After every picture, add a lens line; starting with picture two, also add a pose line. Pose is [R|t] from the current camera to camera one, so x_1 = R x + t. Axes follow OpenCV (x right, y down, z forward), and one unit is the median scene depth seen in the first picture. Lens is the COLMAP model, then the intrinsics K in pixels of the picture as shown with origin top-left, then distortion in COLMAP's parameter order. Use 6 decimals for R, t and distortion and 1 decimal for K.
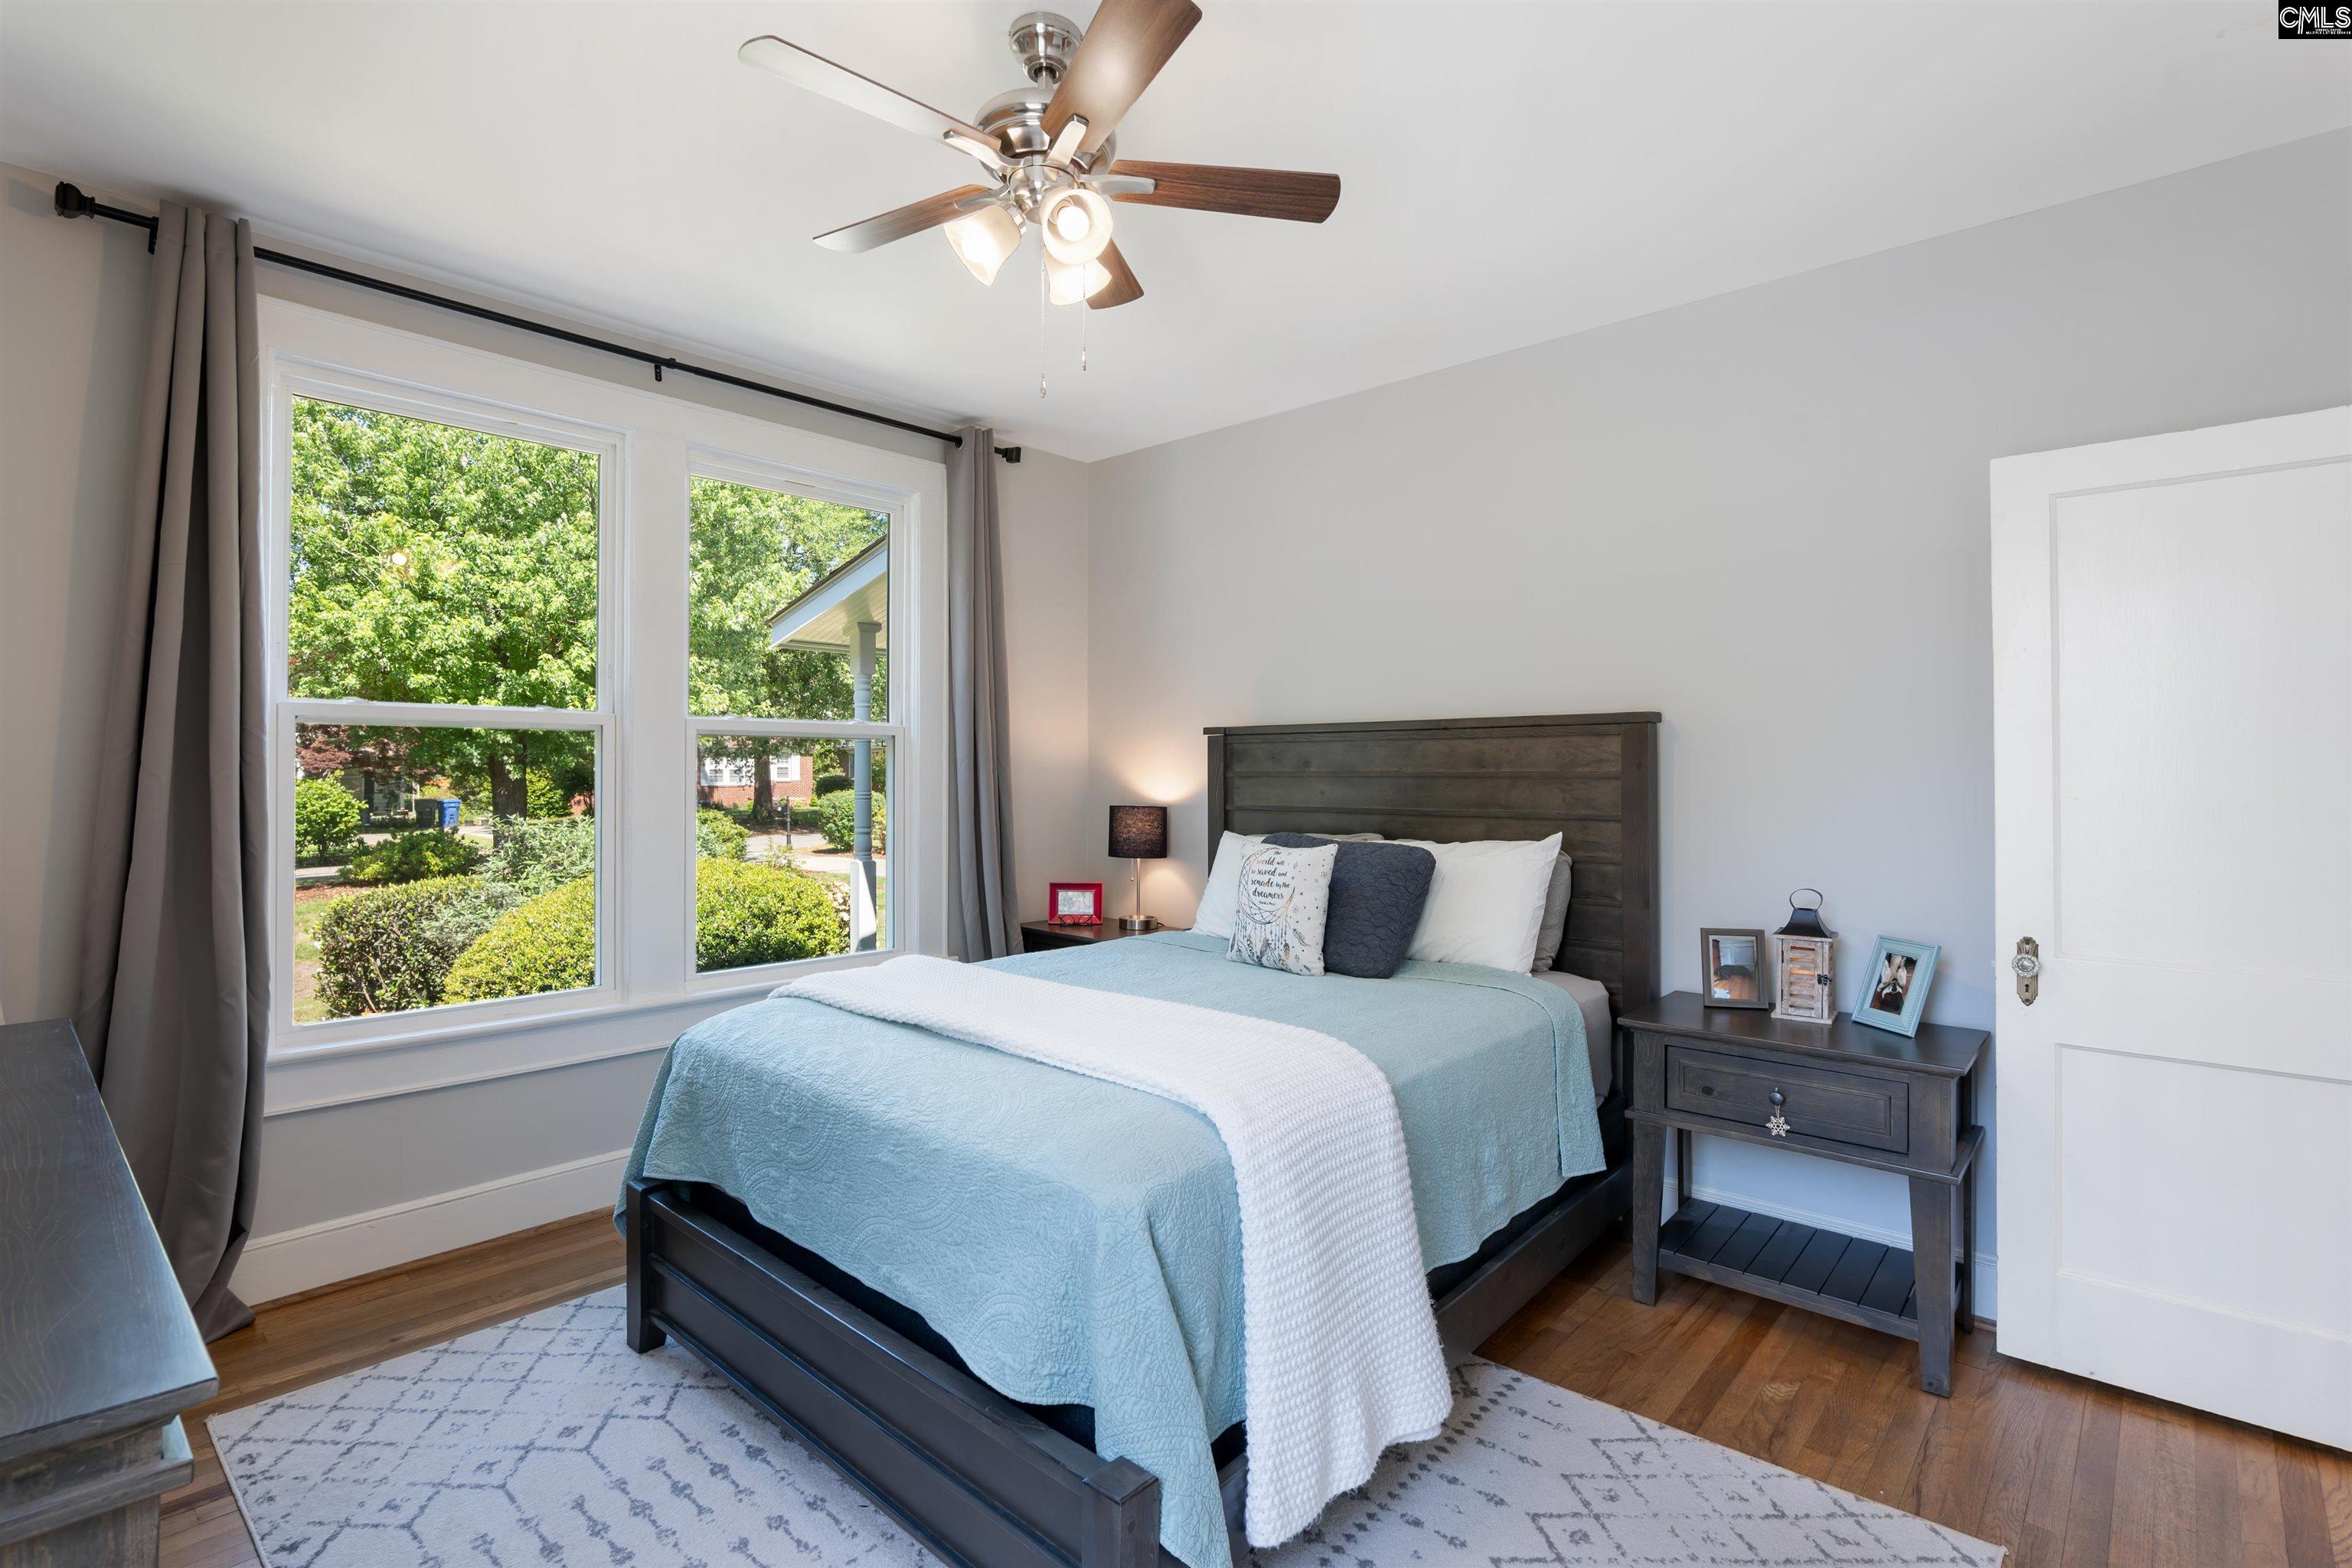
lens RADIAL K [[1100.5, 0, 1166.1], [0, 1100.5, 789.5], [0, 0, 1]] dist [-0.021734, 0.006476]
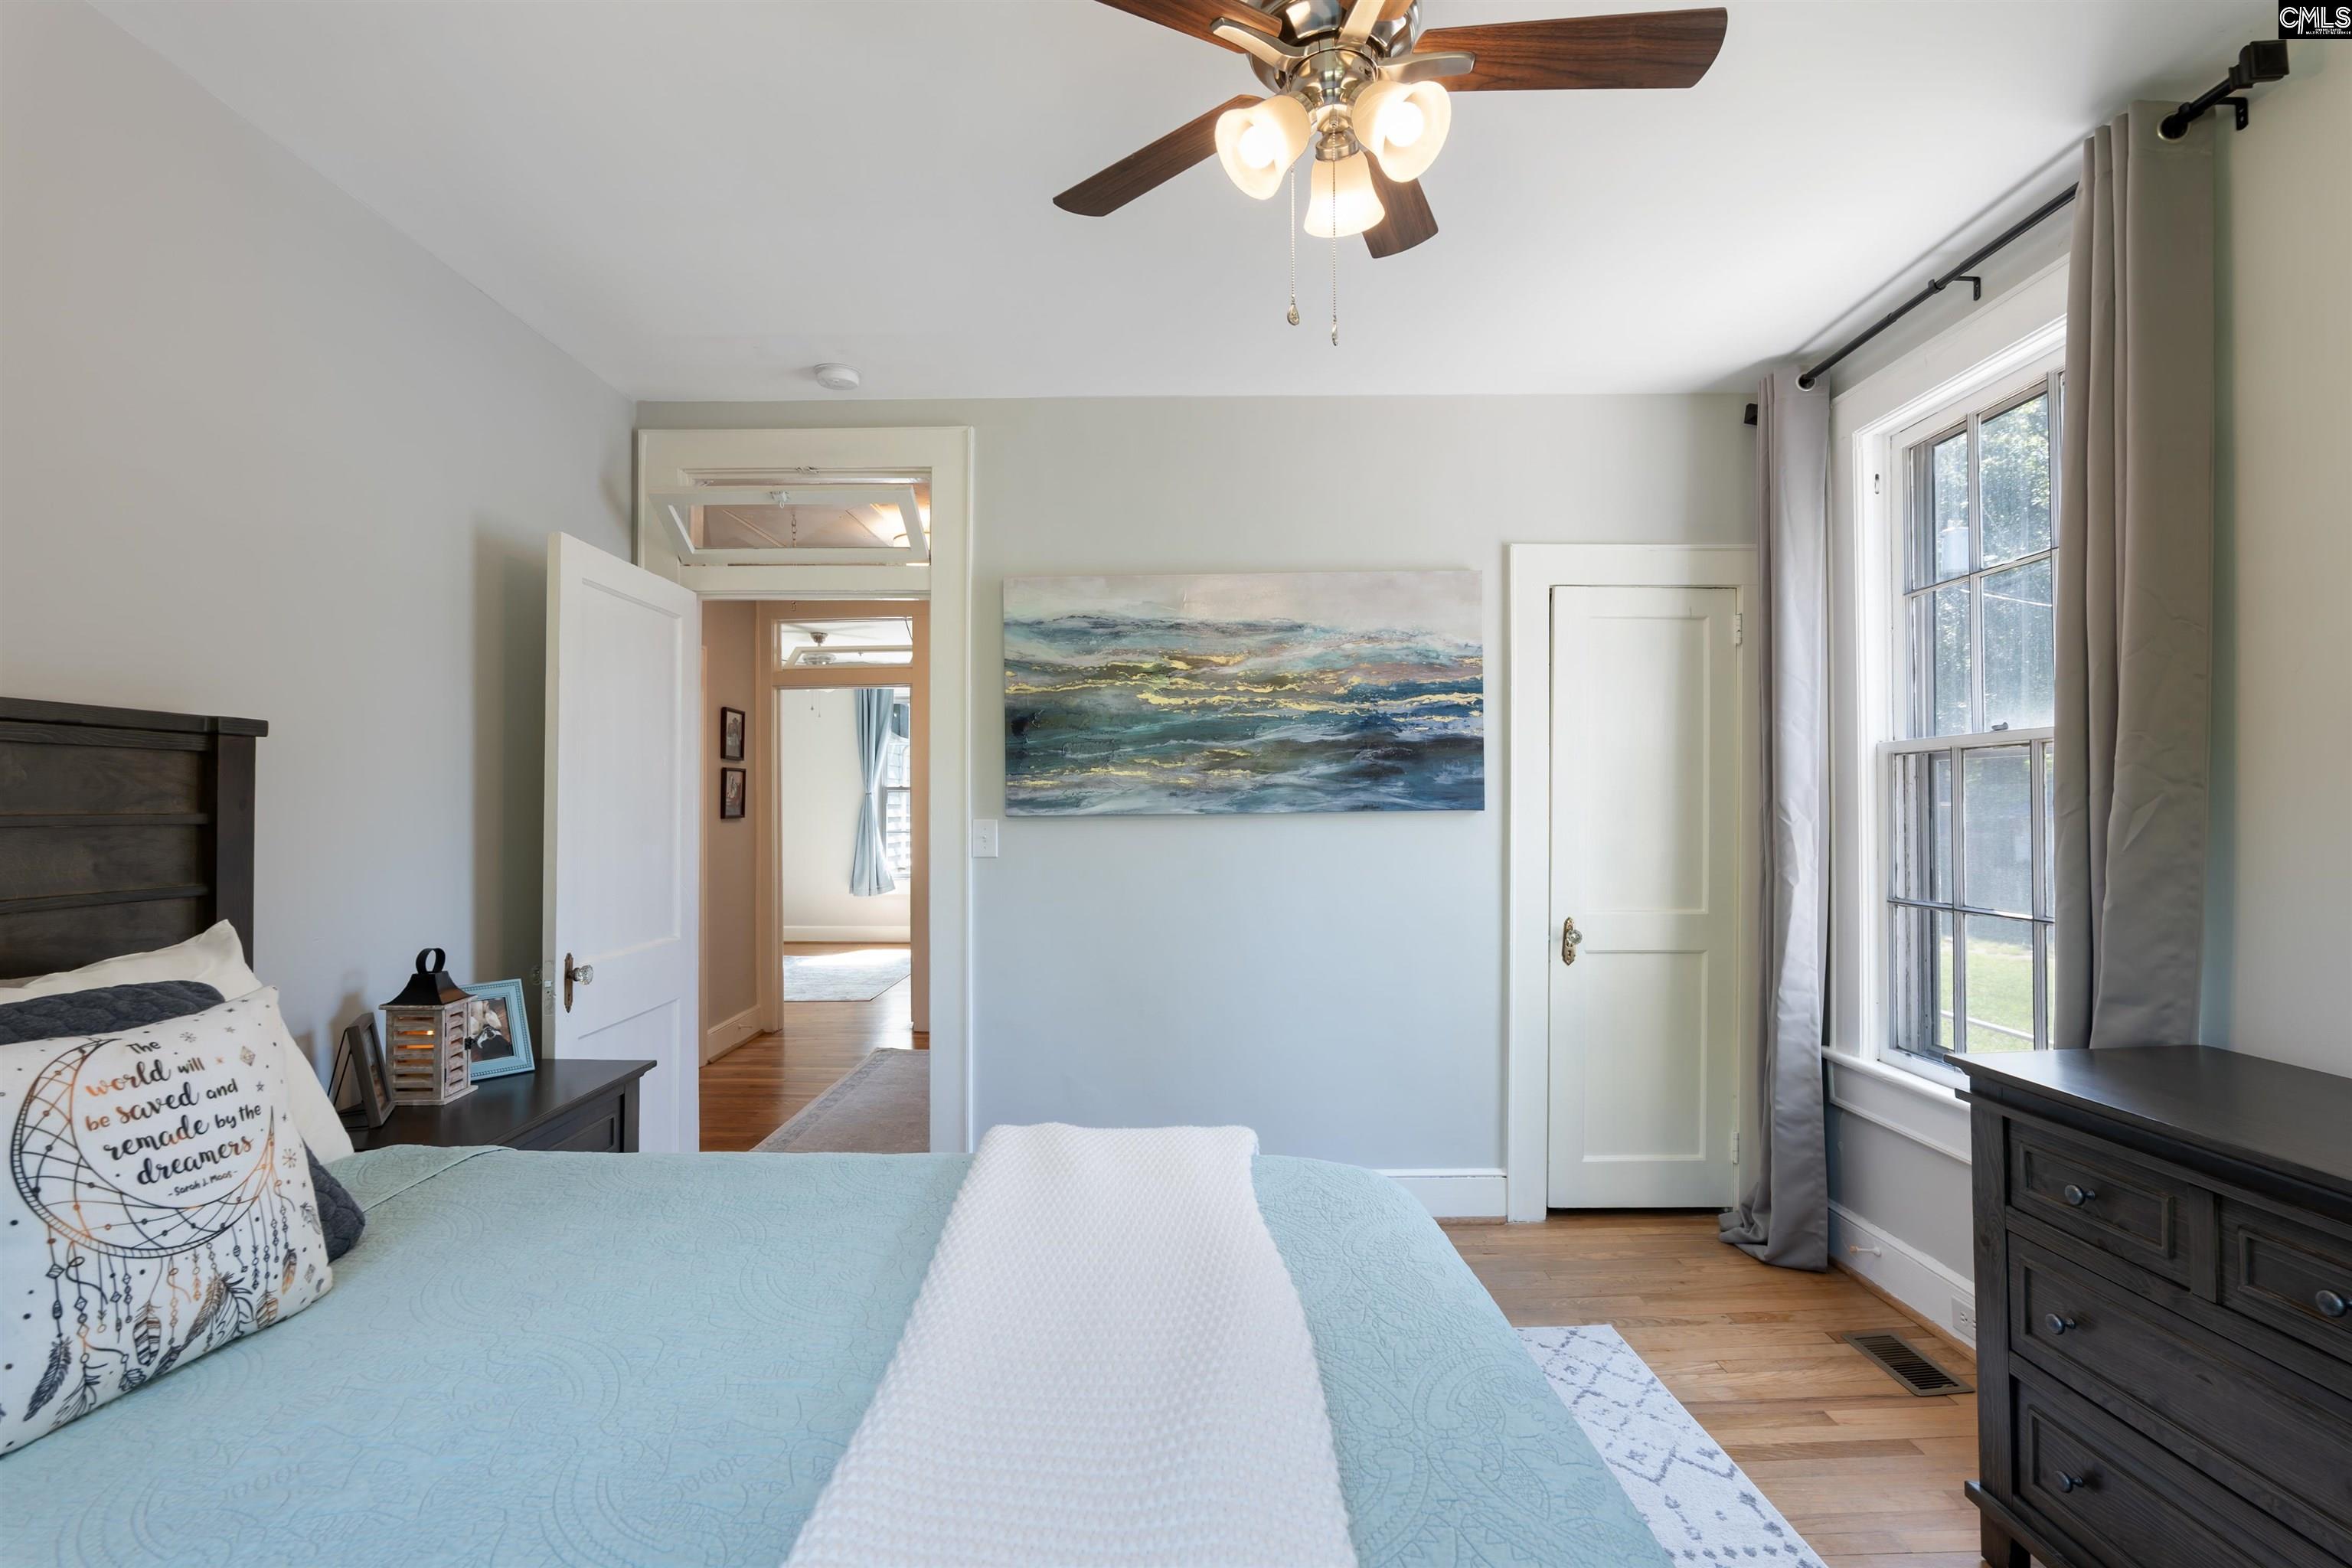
lens RADIAL K [[1100.5, 0, 1166.1], [0, 1100.5, 789.5], [0, 0, 1]] dist [-0.021734, 0.006476]
pose [[-0.672492, 0.010966, 0.740023, -0.389089], [0.011827, 0.999922, -0.004070, -0.020709], [-0.740010, 0.006016, -0.672569, 1.014741]]
